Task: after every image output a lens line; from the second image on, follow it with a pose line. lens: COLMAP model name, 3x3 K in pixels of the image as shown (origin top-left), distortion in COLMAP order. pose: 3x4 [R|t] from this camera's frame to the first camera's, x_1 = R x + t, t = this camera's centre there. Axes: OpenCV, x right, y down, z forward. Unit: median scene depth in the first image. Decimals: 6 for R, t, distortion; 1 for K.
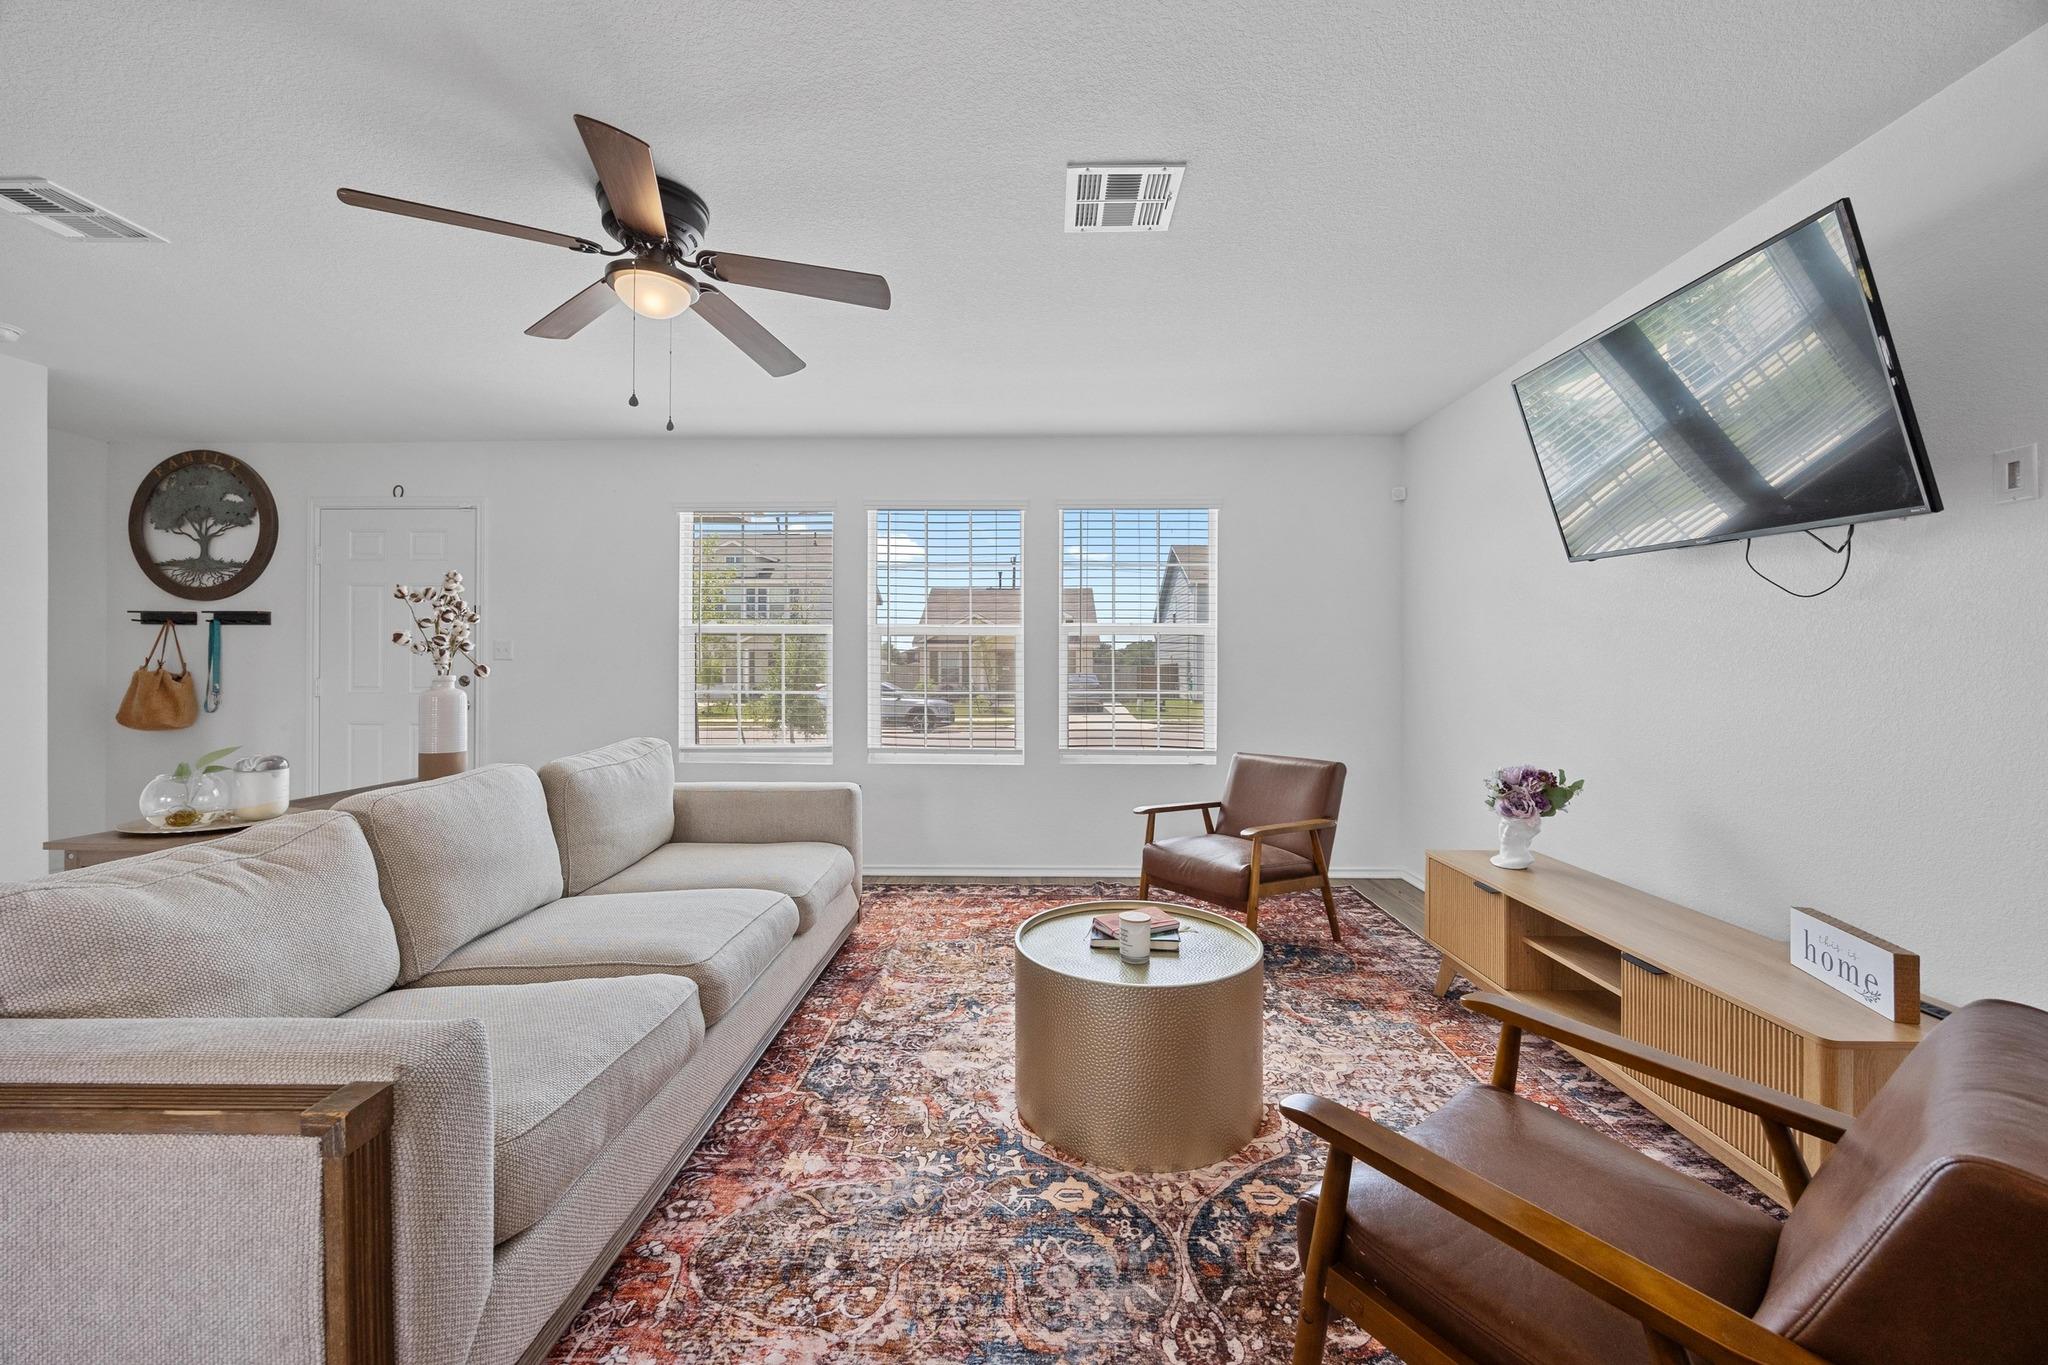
lens RADIAL K [[779.6, 0, 1027.4], [0, 779.6, 669.0], [0, 0, 1]] dist [-0.000692, -0.000250]
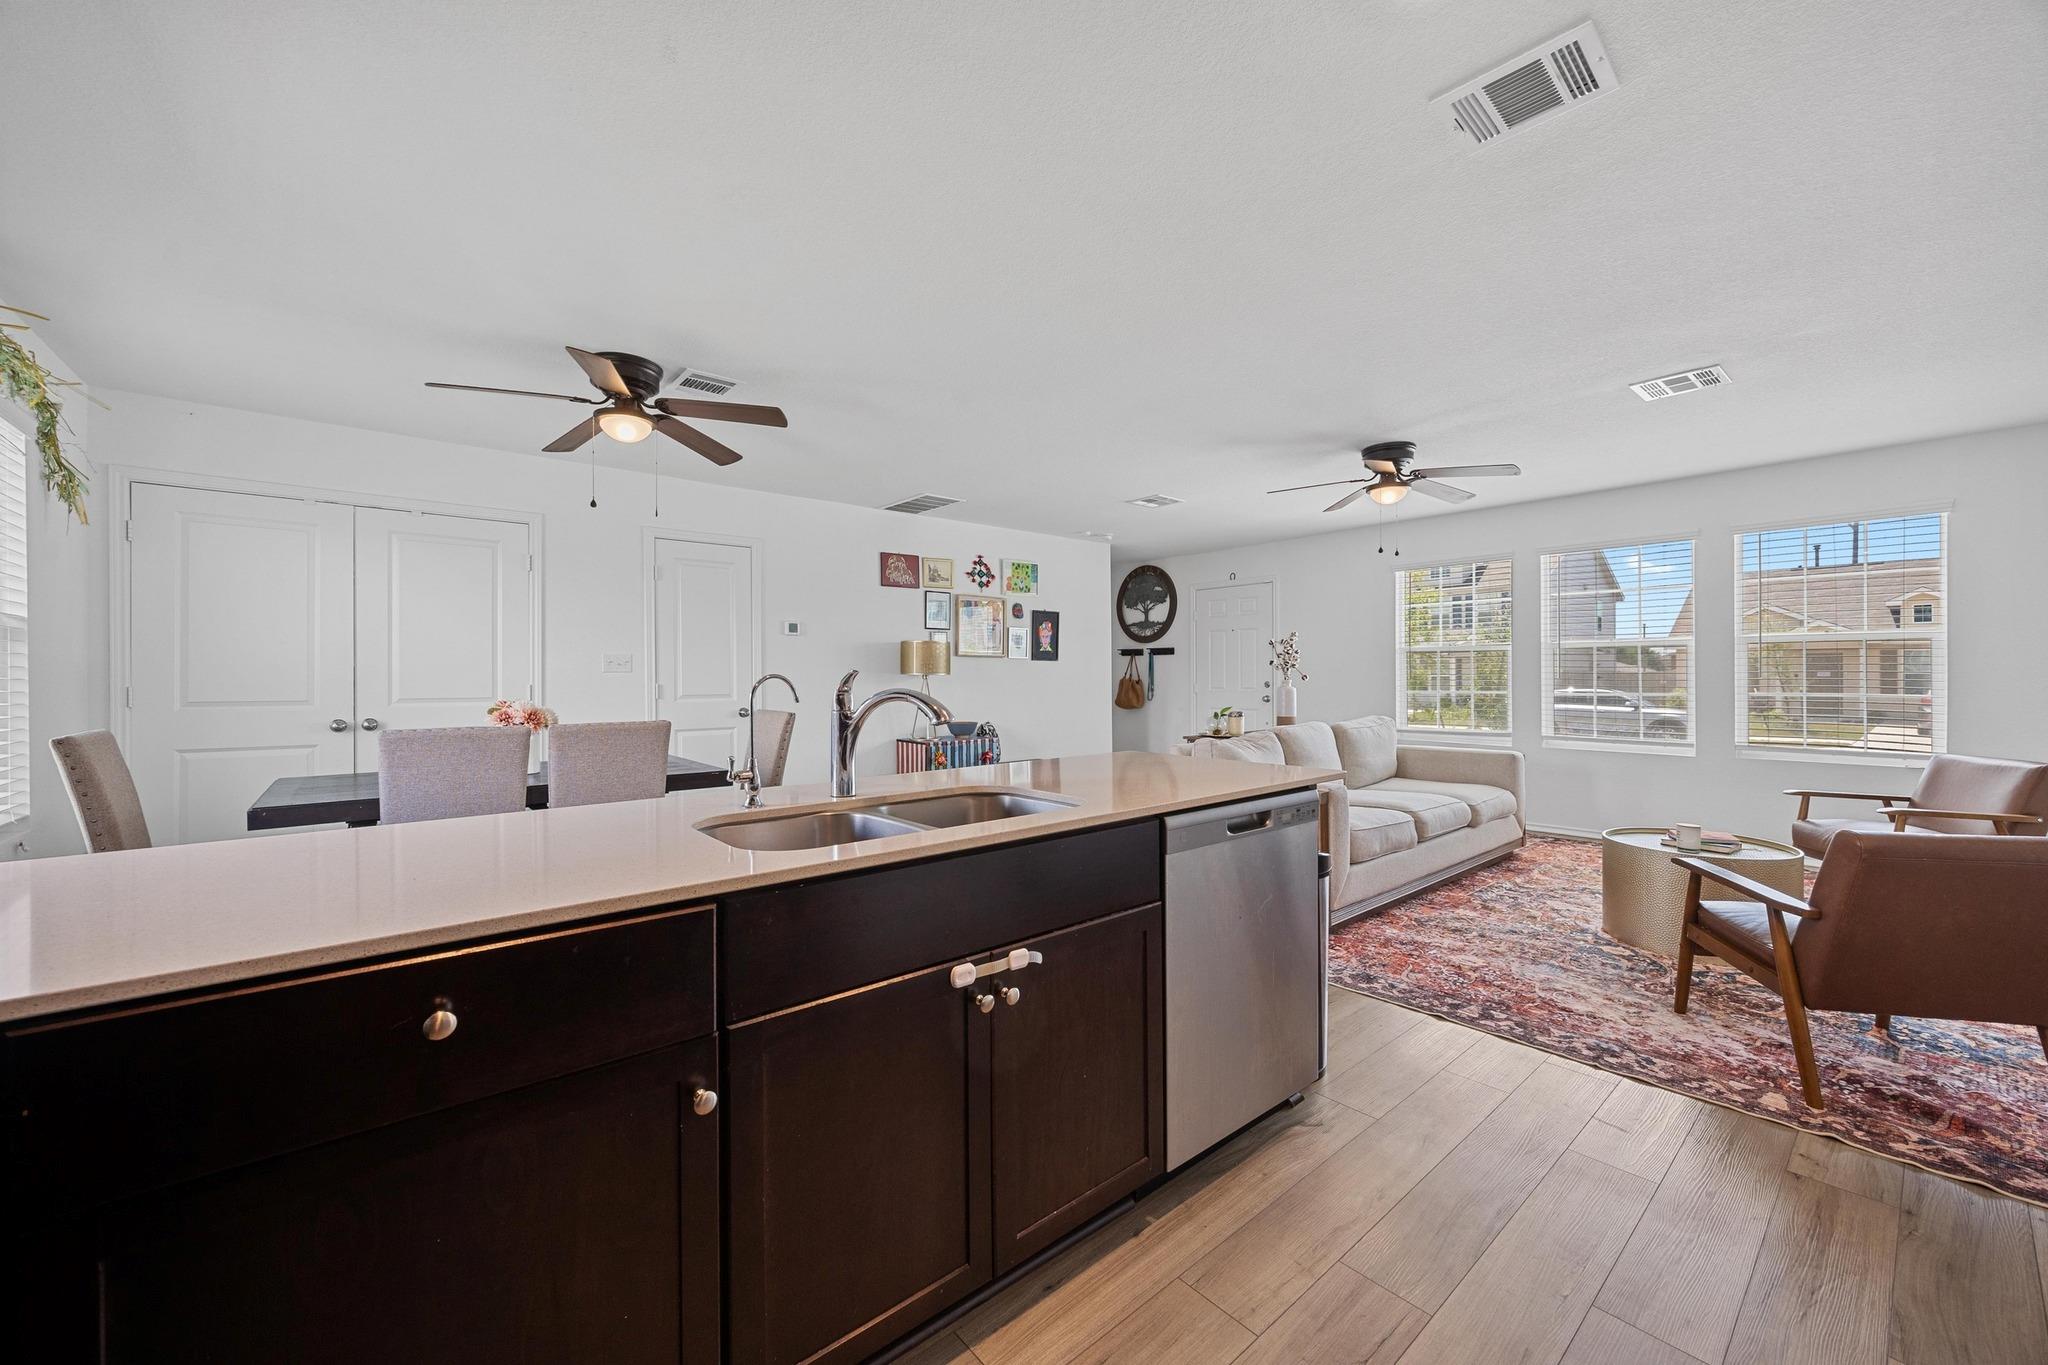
lens RADIAL K [[779.6, 0, 1028.2], [0, 779.6, 678.1], [0, 0, 1]] dist [-0.000692, -0.000250]
pose [[0.661704, -0.004751, -0.749751, 0.279866], [0.005289, 0.999985, -0.001668, 0.001971], [0.749747, -0.002862, 0.661718, -0.700147]]
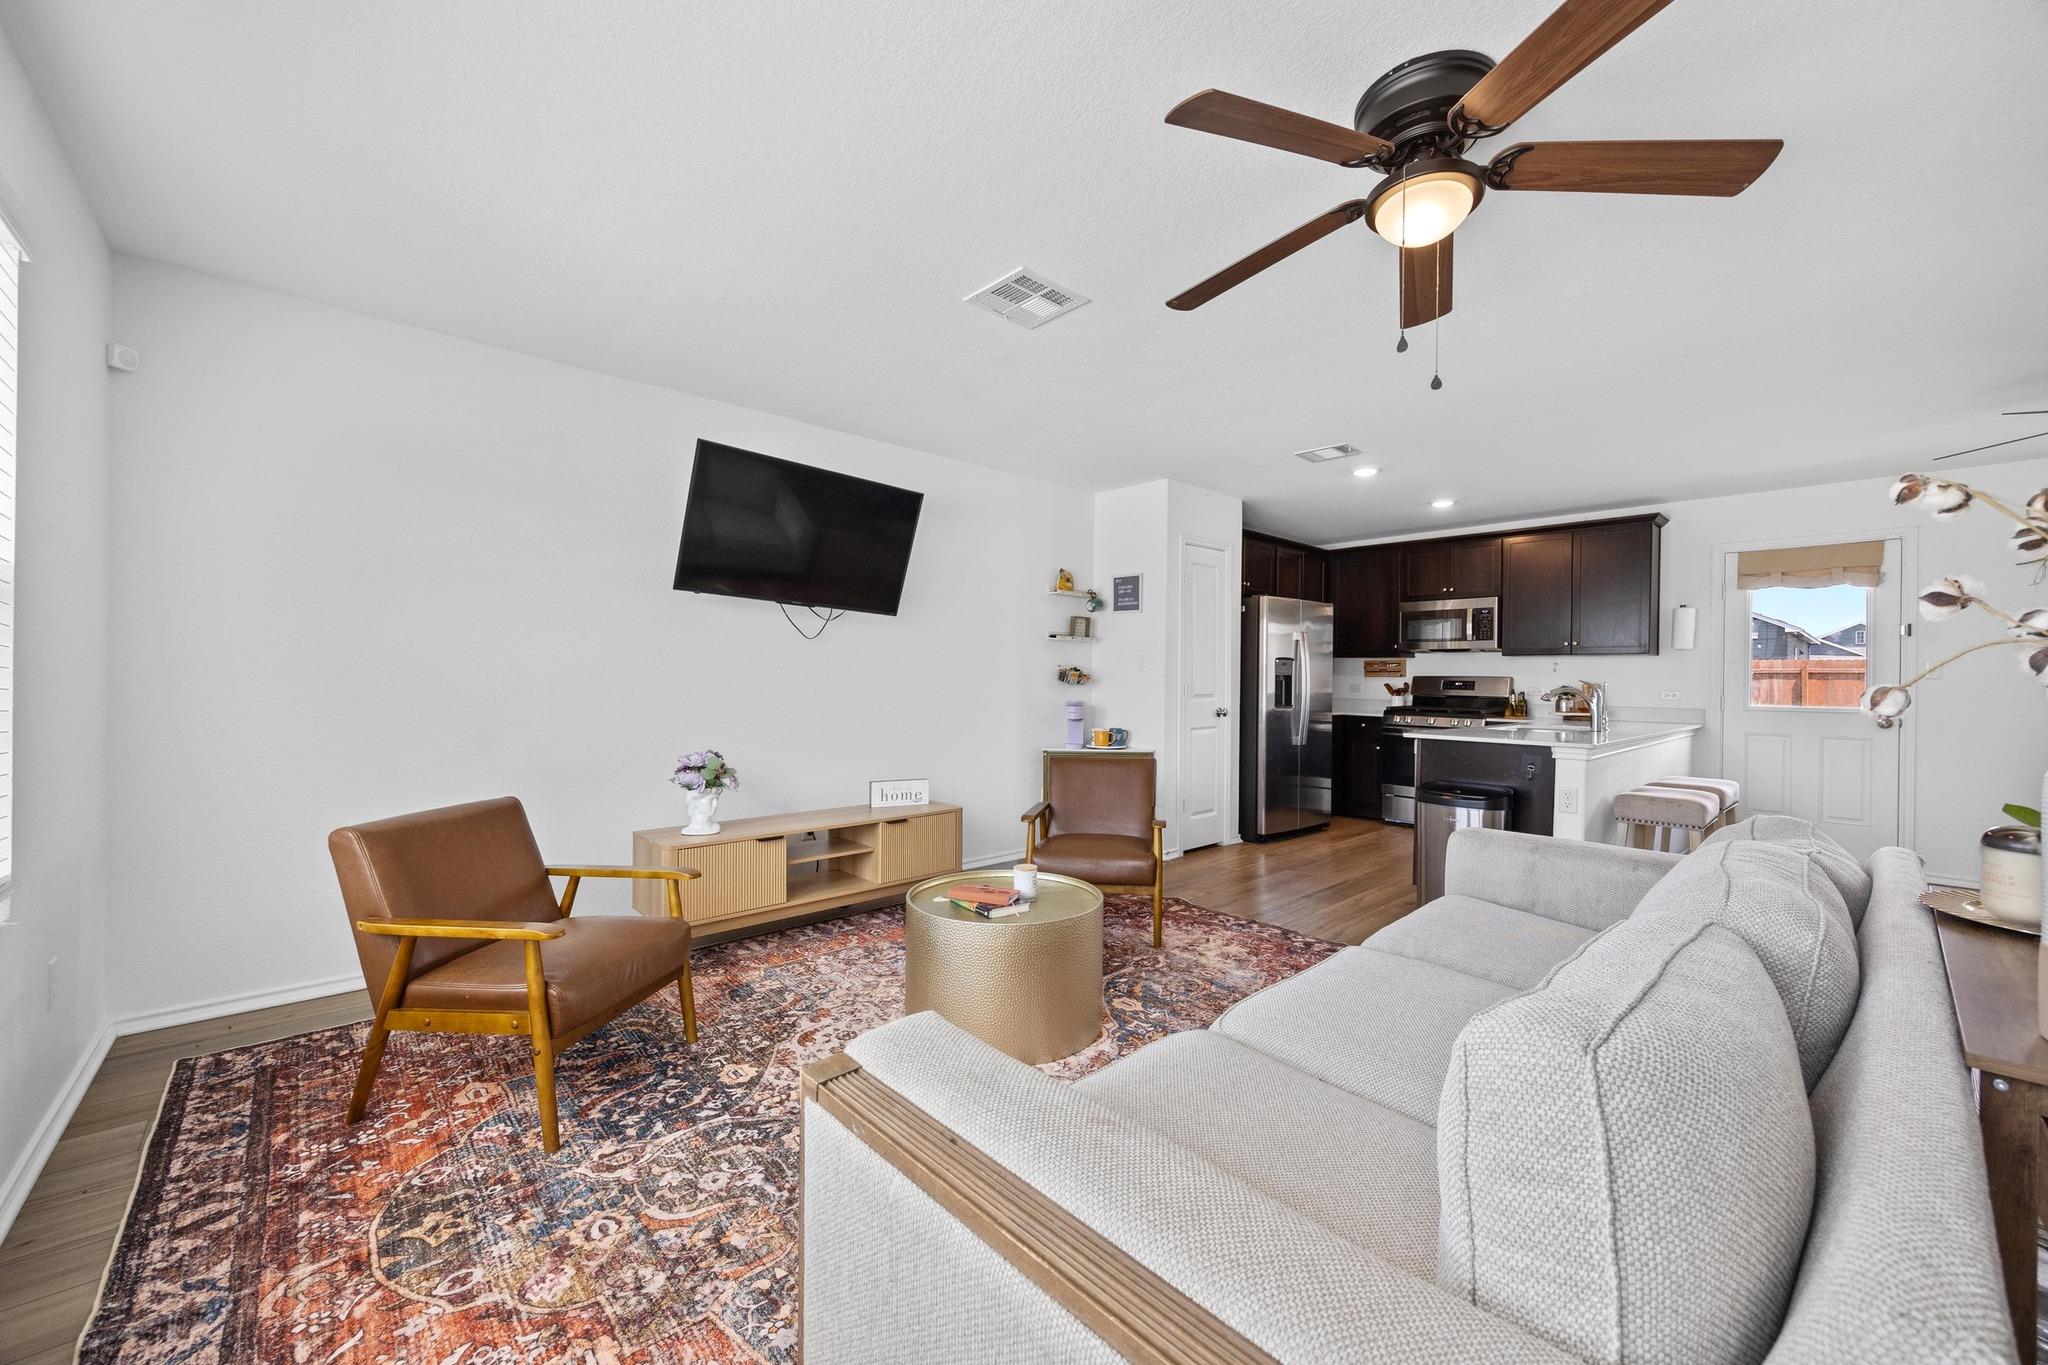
lens RADIAL K [[779.6, 0, 1035.1], [0, 779.6, 679.7], [0, 0, 1]] dist [-0.000692, -0.000250]
pose [[-0.695021, -0.011459, 0.718898, -0.507502], [-0.012109, 0.999918, 0.004232, -0.002535], [-0.718887, -0.005764, -0.695103, 1.186386]]
